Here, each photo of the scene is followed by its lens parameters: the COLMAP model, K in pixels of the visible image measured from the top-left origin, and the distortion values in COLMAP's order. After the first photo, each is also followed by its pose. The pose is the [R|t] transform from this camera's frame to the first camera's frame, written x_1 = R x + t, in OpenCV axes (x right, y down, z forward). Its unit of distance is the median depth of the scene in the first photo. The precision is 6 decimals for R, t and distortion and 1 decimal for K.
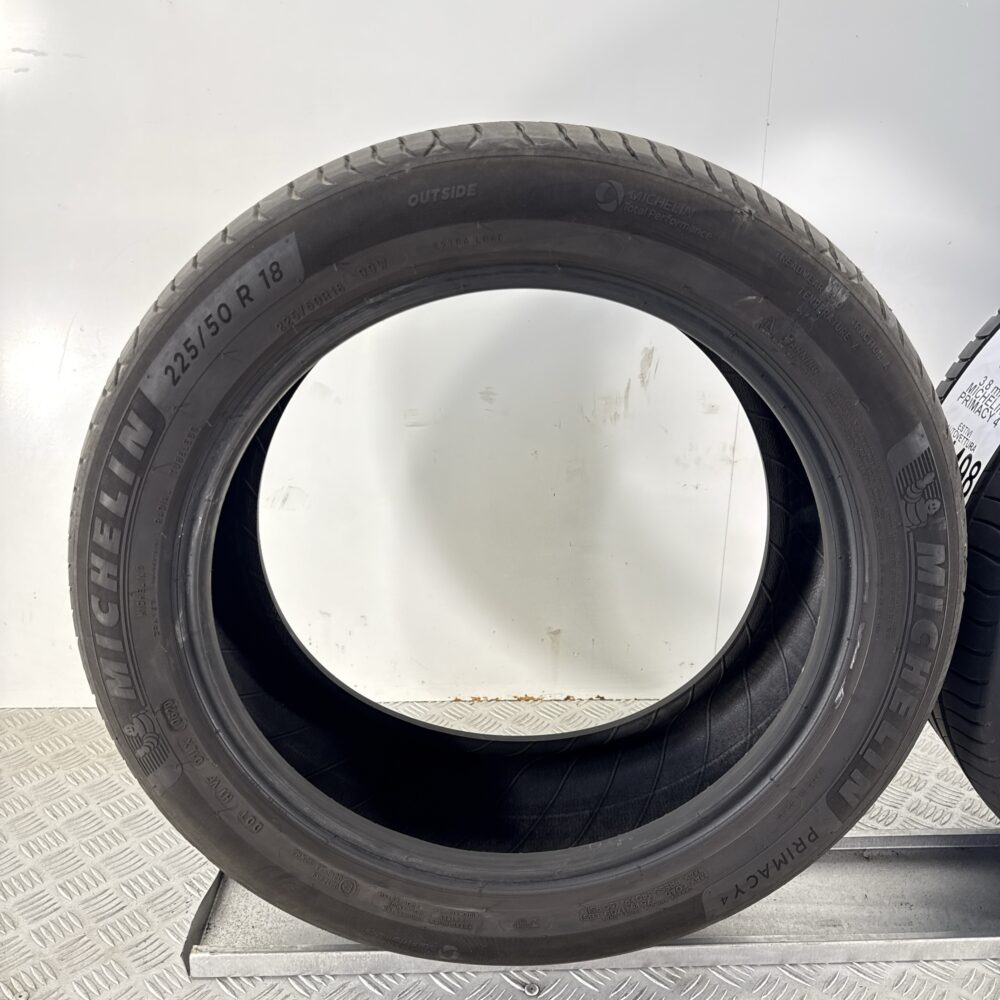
lens RADIAL K [[912.0, 0, 499.2], [0, 912.0, 497.6], [0, 0, 1]] dist [0.030068, -0.092352]
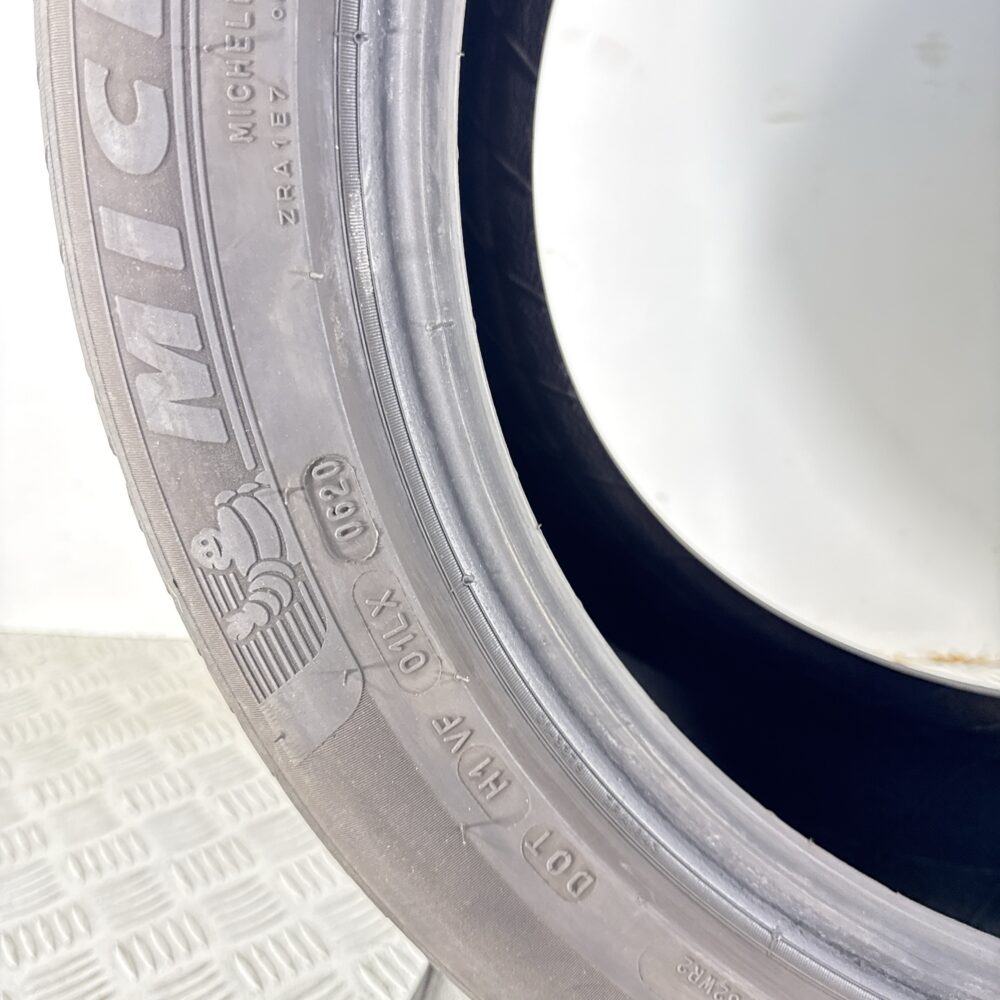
lens RADIAL K [[912.0, 0, 497.6], [0, 912.0, 500.4], [0, 0, 1]] dist [0.030068, -0.092352]
pose [[0.983452, 0.012366, -0.180747, -0.240185], [-0.015000, 0.999800, -0.013210, 0.232982], [0.180547, 0.015703, 0.983441, 0.683286]]
